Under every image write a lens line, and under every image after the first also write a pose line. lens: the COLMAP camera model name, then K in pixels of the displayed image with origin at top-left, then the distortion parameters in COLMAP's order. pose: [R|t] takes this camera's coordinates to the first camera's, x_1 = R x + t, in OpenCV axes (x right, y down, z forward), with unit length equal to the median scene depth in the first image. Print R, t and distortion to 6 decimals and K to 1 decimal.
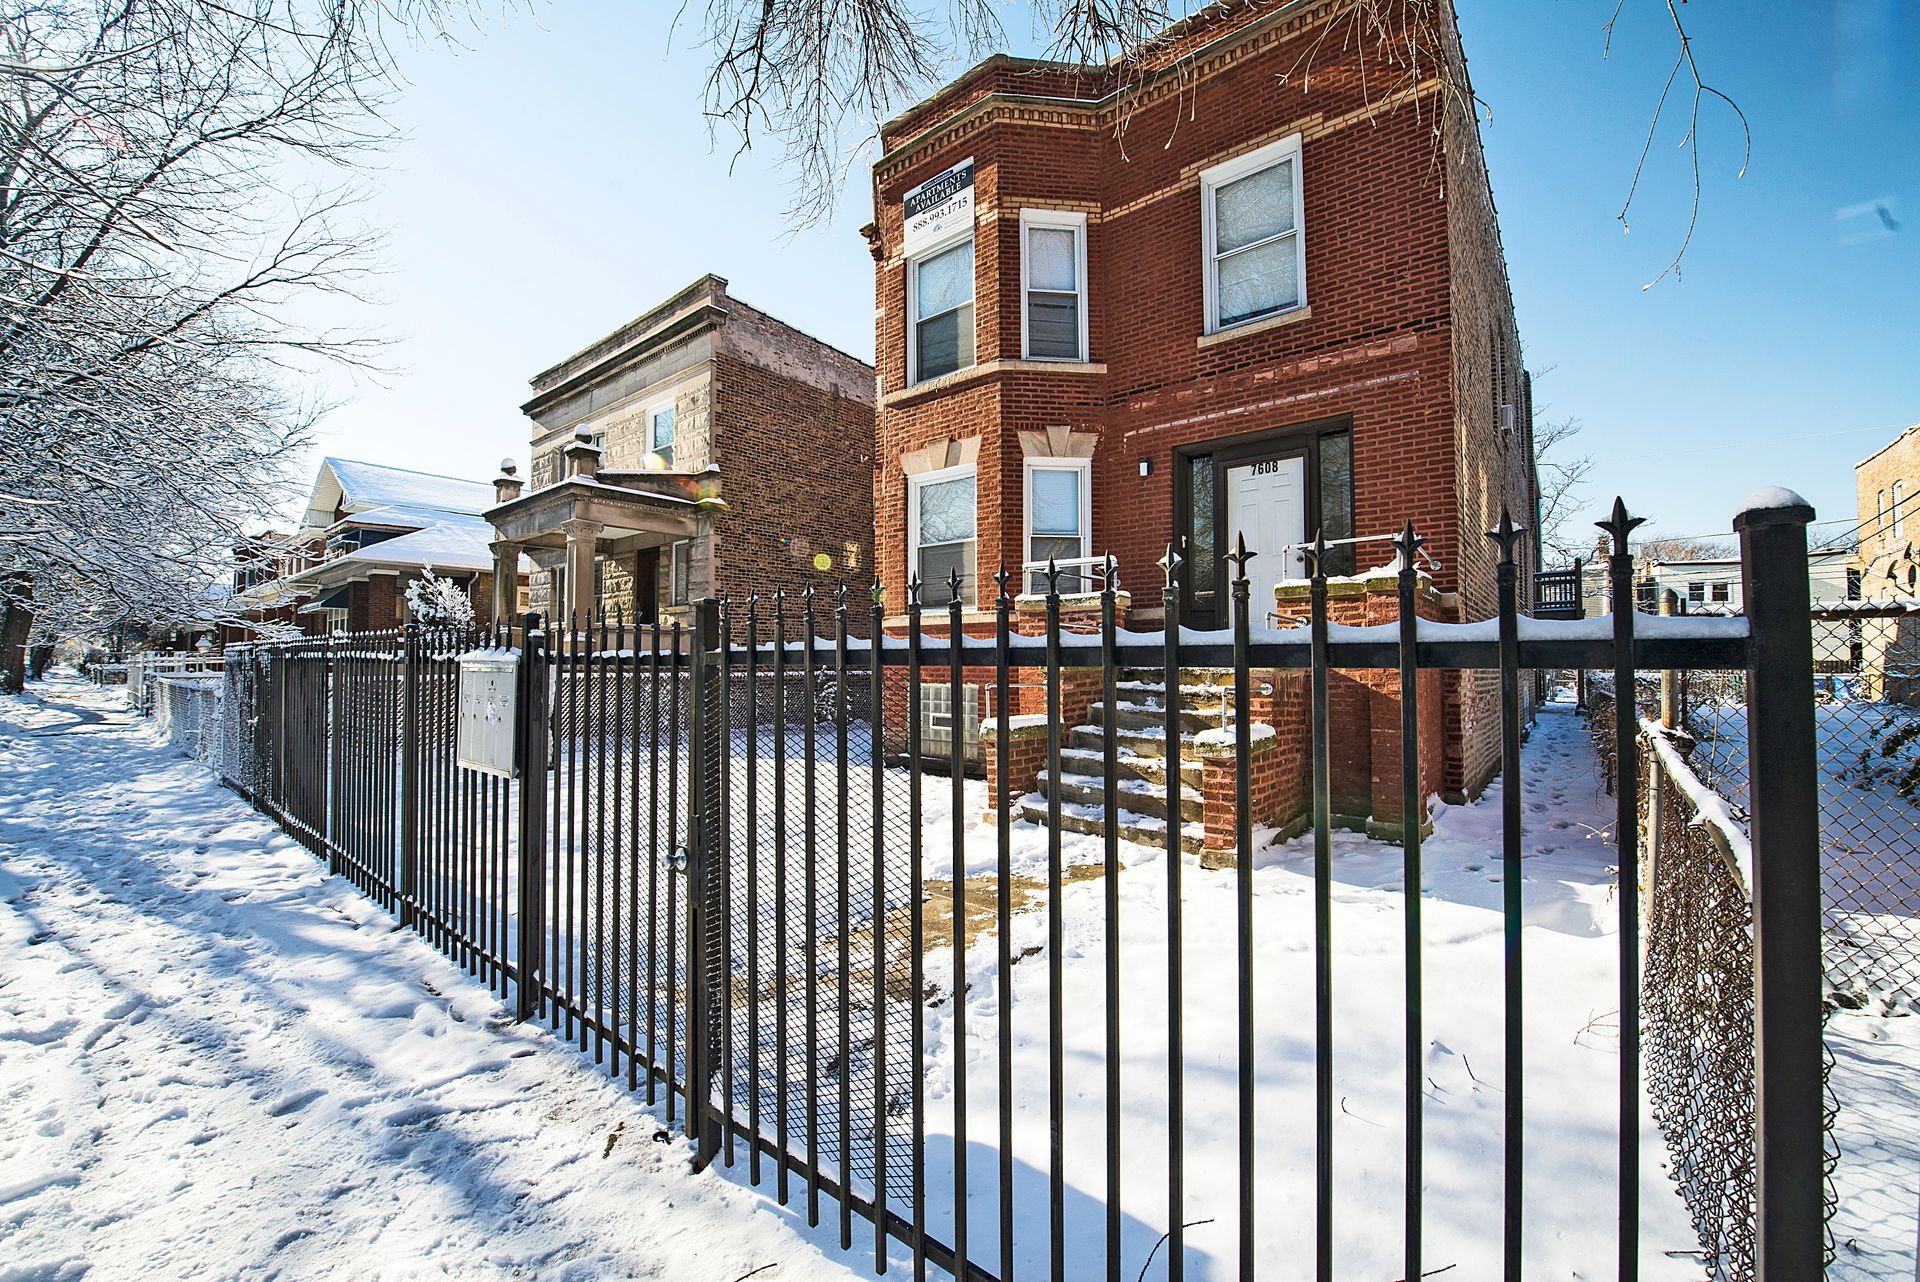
lens RADIAL K [[765.4, 0, 951.5], [0, 765.4, 639.9], [0, 0, 1]] dist [-0.013191, -0.003791]
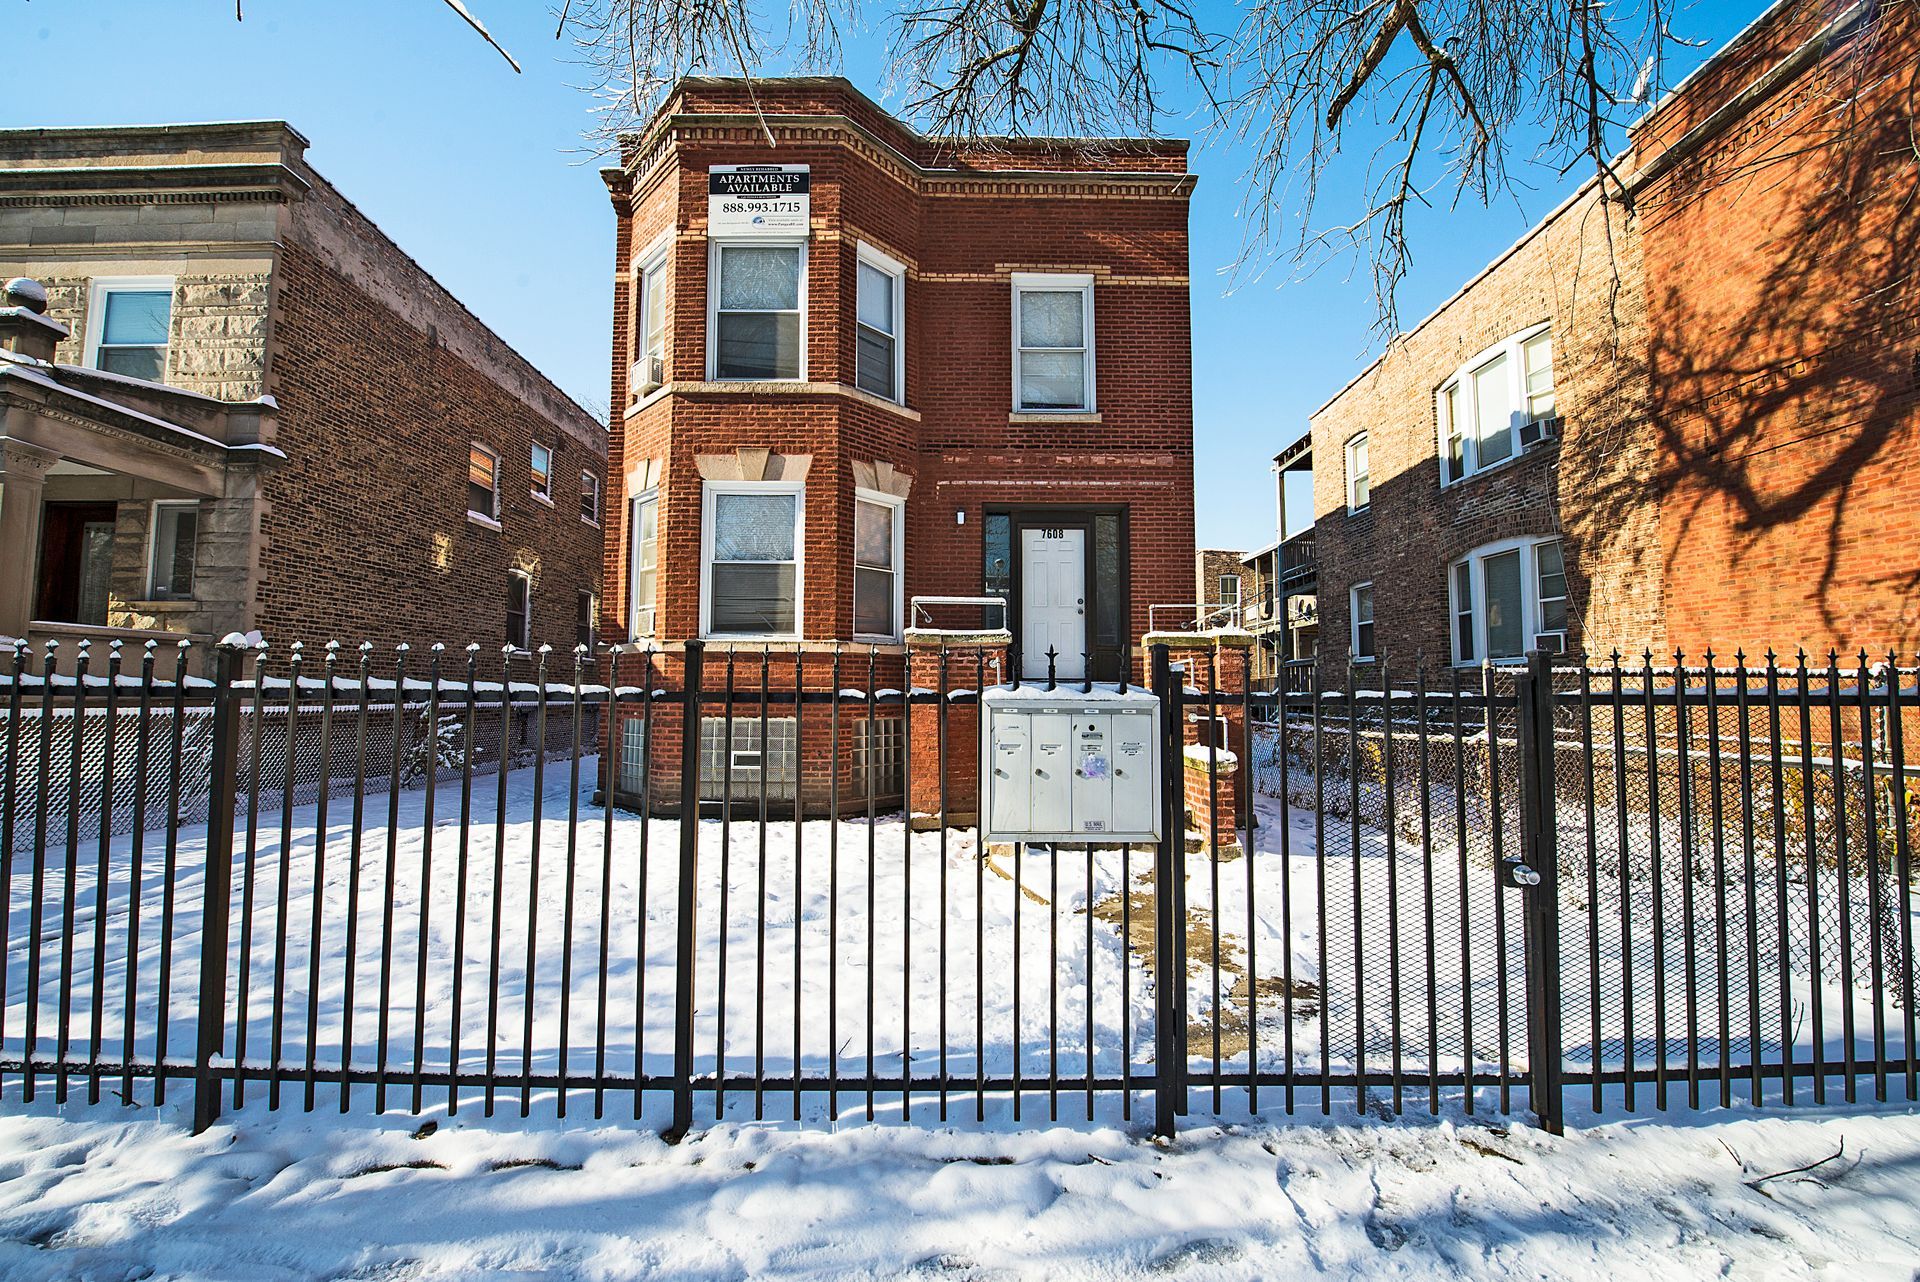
lens RADIAL K [[765.4, 0, 951.5], [0, 765.4, 639.9], [0, 0, 1]] dist [-0.013191, -0.003791]
pose [[0.759853, 0.048885, 0.648254, -0.439880], [-0.024831, 0.998623, -0.046201, 0.001816], [-0.649620, 0.019009, 0.760021, 0.170759]]
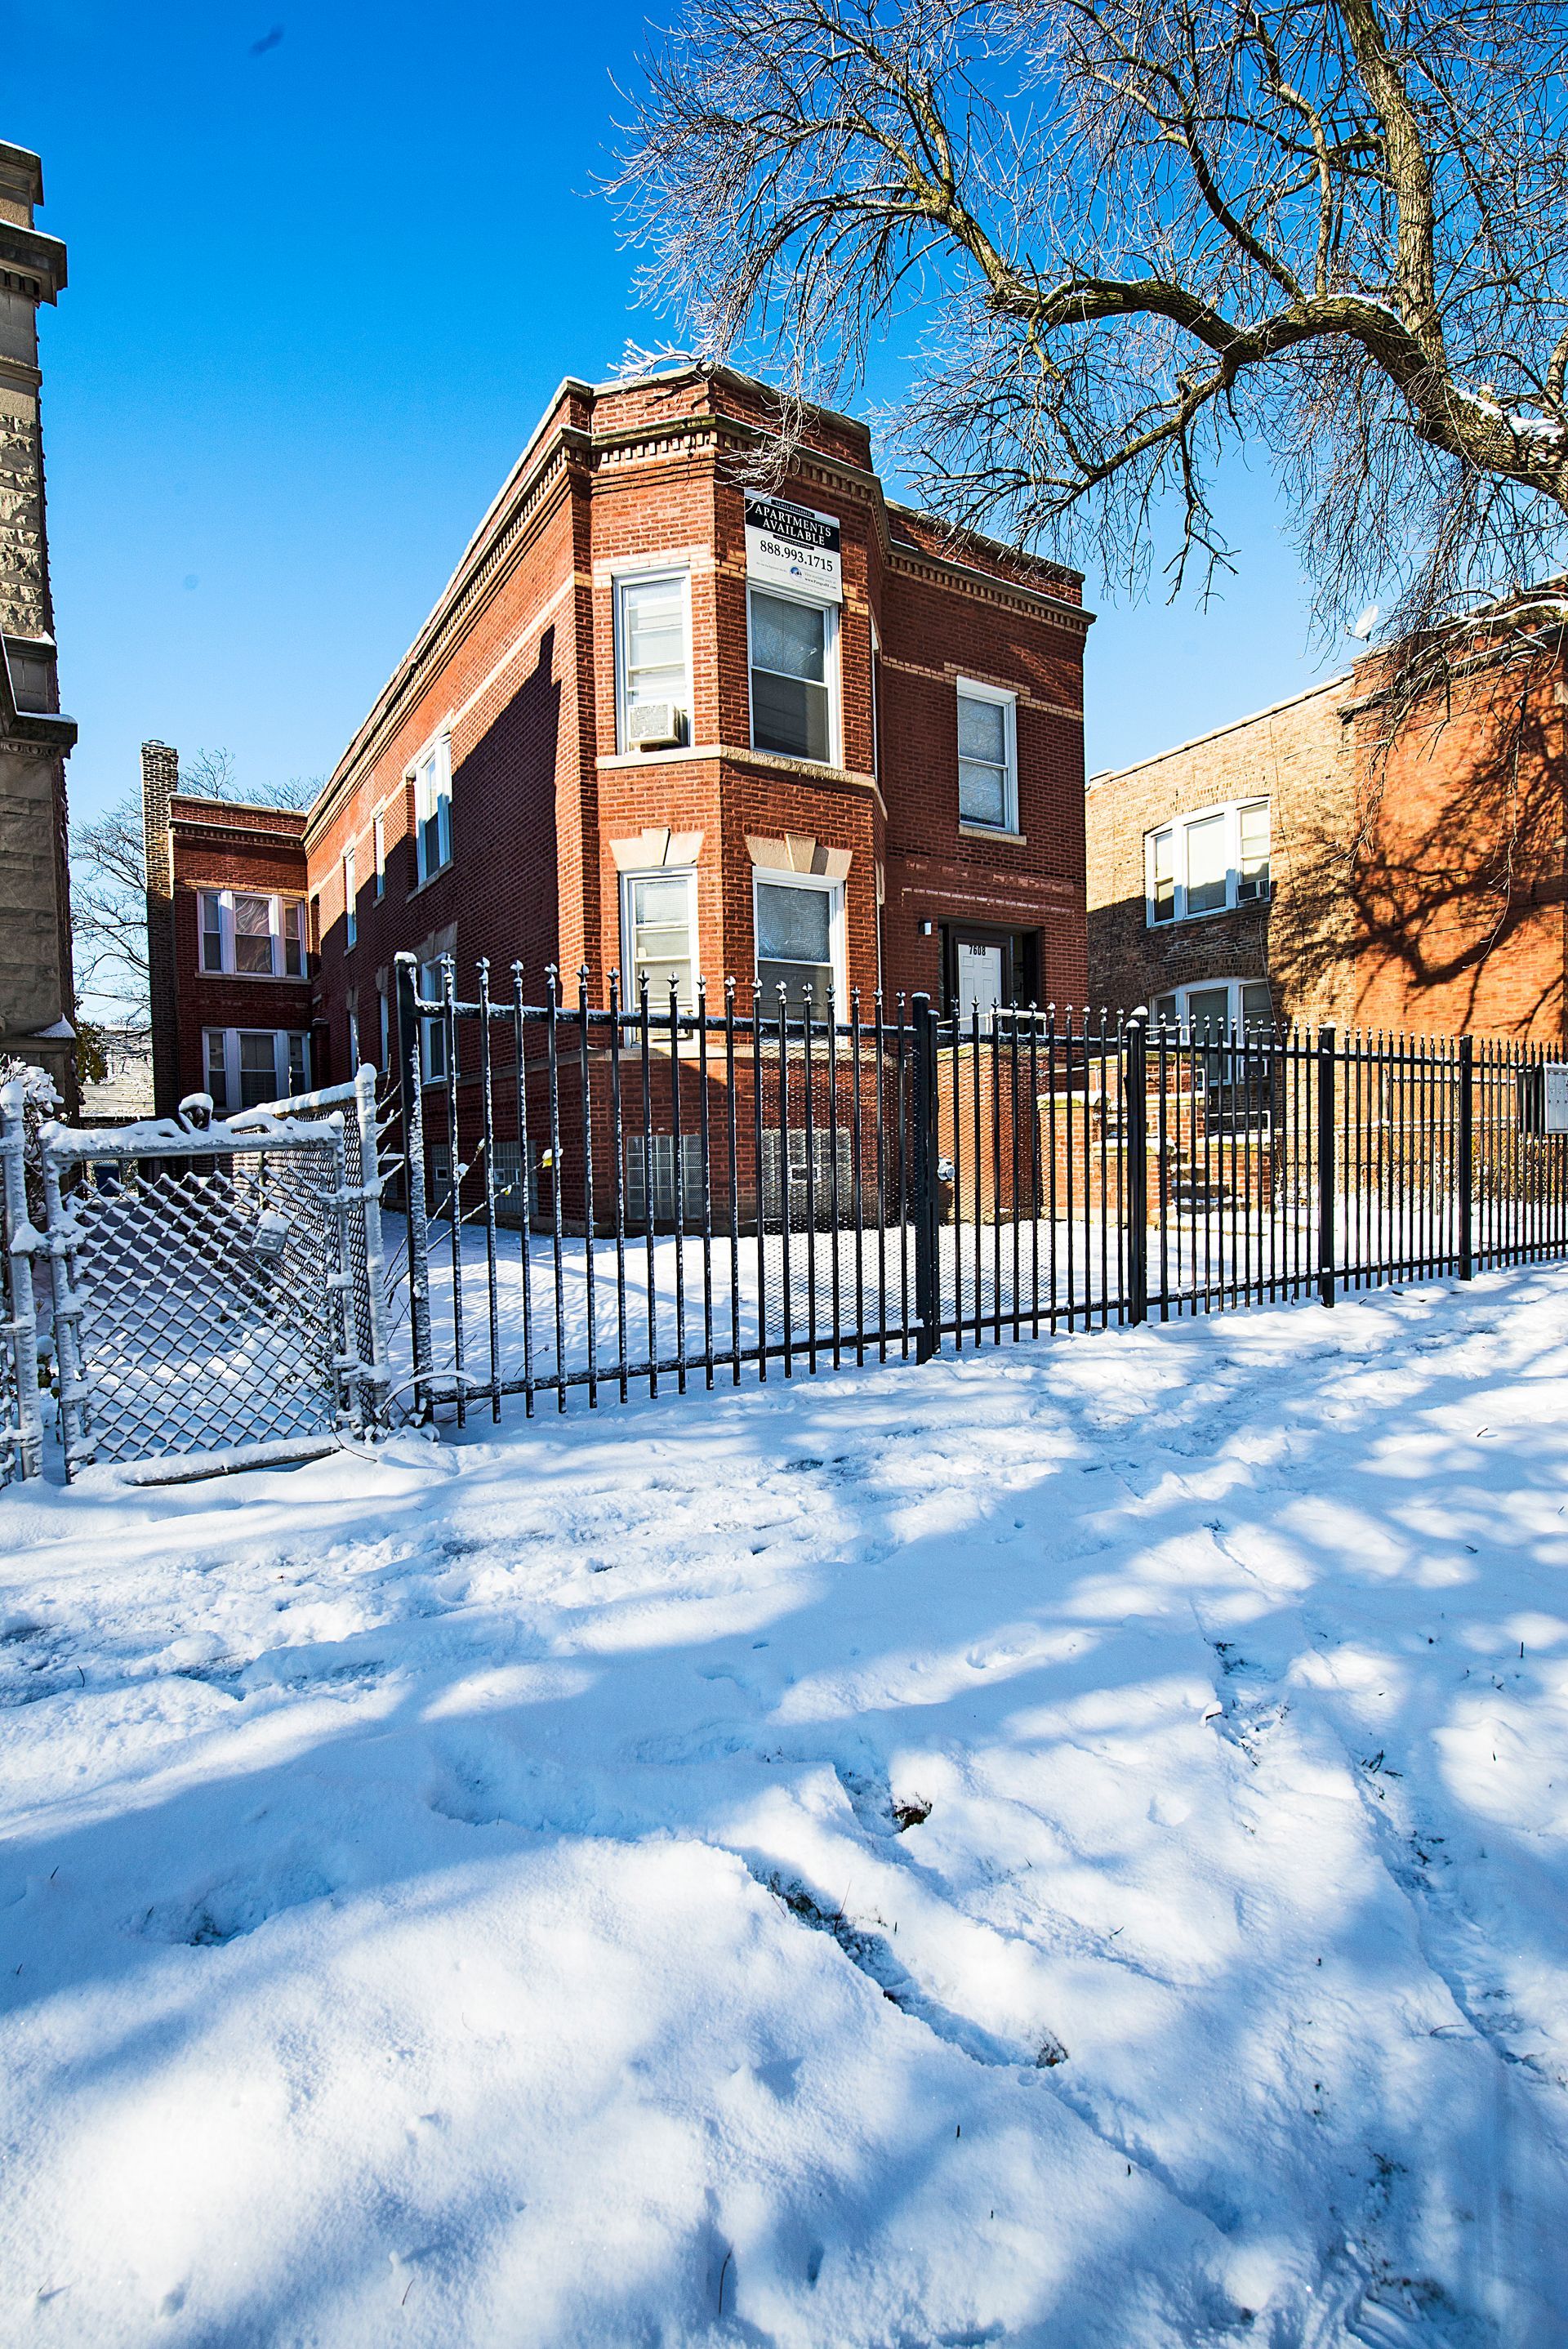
lens RADIAL K [[1089.1, 0, 784.3], [0, 1089.1, 1183.3], [0, 0, 1]] dist [-0.003402, -0.005743]
pose [[0.300121, -0.039816, 0.953070, -1.235861], [-0.009358, 0.998958, 0.044680, 0.066930], [-0.953855, -0.022328, 0.299436, 0.691210]]
